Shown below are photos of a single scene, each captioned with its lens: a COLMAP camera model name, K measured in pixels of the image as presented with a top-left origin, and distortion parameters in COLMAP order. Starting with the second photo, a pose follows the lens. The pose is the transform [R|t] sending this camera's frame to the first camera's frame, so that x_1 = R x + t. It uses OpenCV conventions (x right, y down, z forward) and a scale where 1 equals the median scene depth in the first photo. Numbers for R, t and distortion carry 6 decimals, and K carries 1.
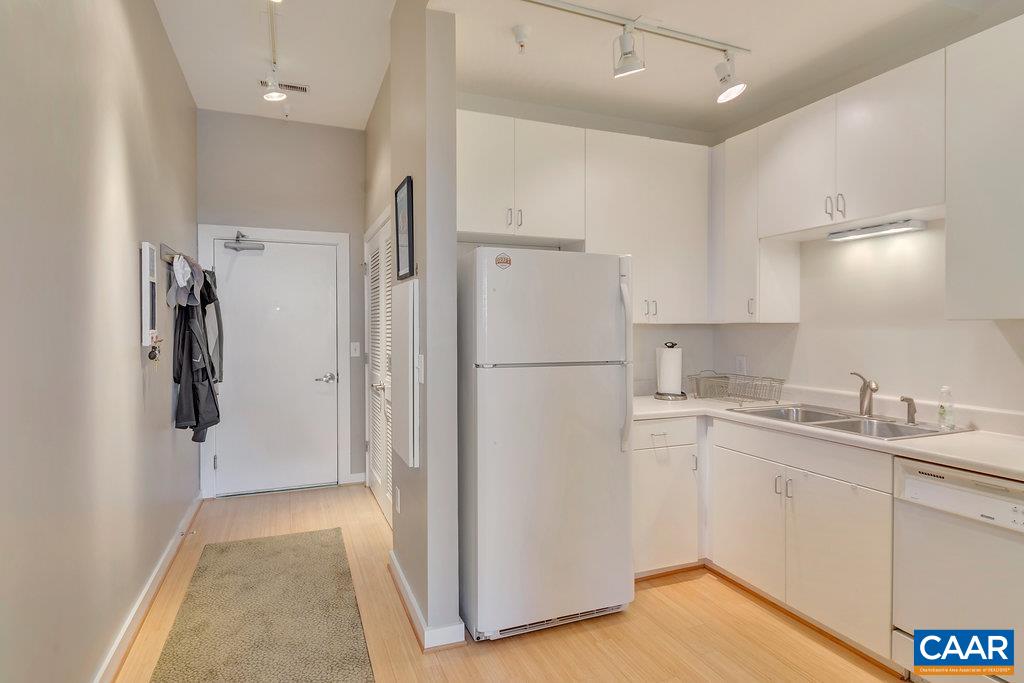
lens RADIAL K [[555.8, 0, 507.8], [0, 555.8, 332.2], [0, 0, 1]] dist [0.004090, -0.001270]
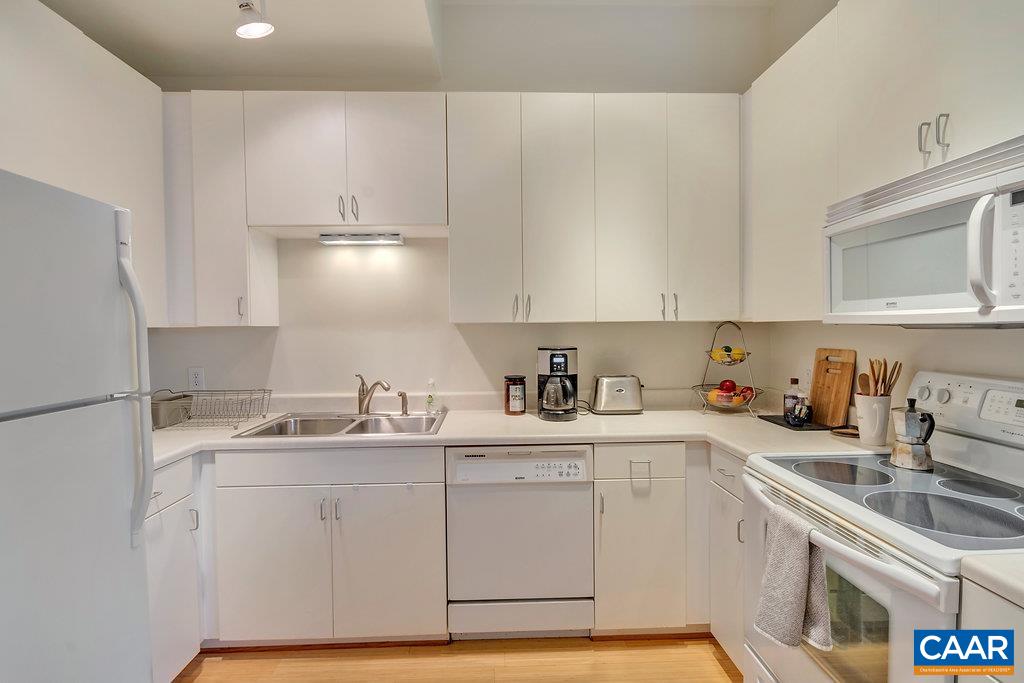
lens RADIAL K [[489.4, 0, 510.5], [0, 489.4, 337.3], [0, 0, 1]] dist [-0.001297, -0.002742]
pose [[0.337008, -0.021832, 0.941249, -0.160690], [0.018294, 0.999694, 0.016637, -0.007456], [-0.941324, 0.011613, 0.337304, 0.534474]]
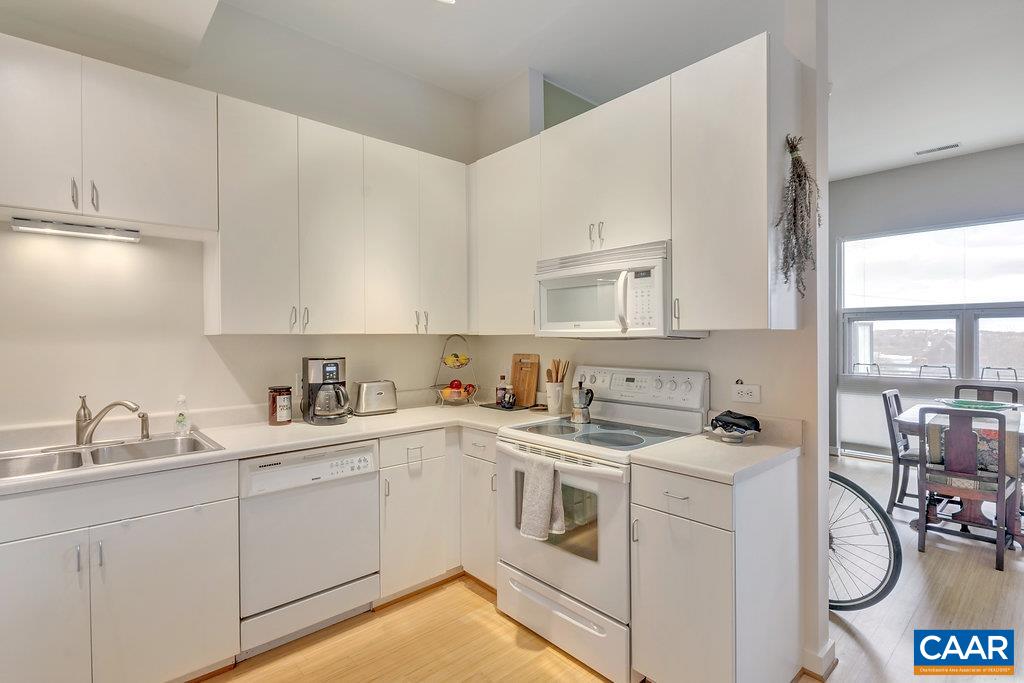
lens RADIAL K [[489.4, 0, 515.7], [0, 489.4, 338.1], [0, 0, 1]] dist [-0.001297, -0.002742]
pose [[-0.355939, 0.000124, 0.934509, -0.367283], [0.014354, 0.999883, 0.005335, -0.011214], [-0.934399, 0.015313, -0.355899, 0.806717]]
